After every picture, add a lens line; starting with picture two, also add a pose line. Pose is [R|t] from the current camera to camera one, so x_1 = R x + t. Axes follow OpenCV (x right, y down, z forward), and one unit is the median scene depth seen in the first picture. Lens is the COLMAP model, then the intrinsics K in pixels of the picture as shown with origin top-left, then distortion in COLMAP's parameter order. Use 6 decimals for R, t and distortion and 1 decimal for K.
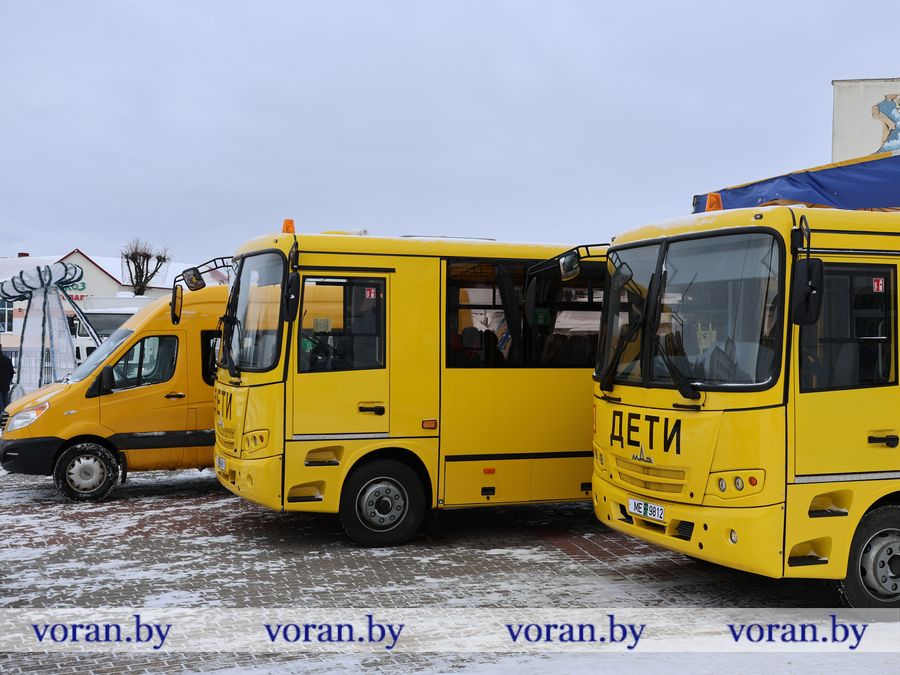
lens RADIAL K [[1163.0, 0, 450.0], [0, 1163.0, 337.5], [0, 0, 1]] dist [-0.002275, -0.005709]
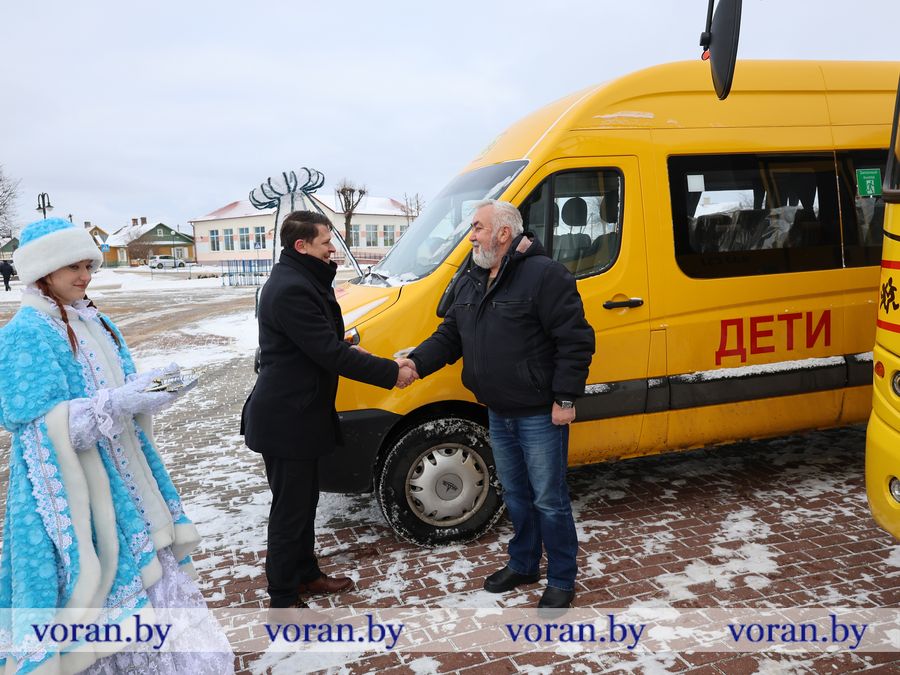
lens RADIAL K [[663.8, 0, 450.0], [0, 663.8, 337.5], [0, 0, 1]] dist [-0.013653, -0.001522]
pose [[0.995039, -0.028226, -0.095393, -0.336750], [0.040773, 0.990376, 0.132259, 0.031887], [0.090742, -0.135493, 0.986614, 0.889973]]
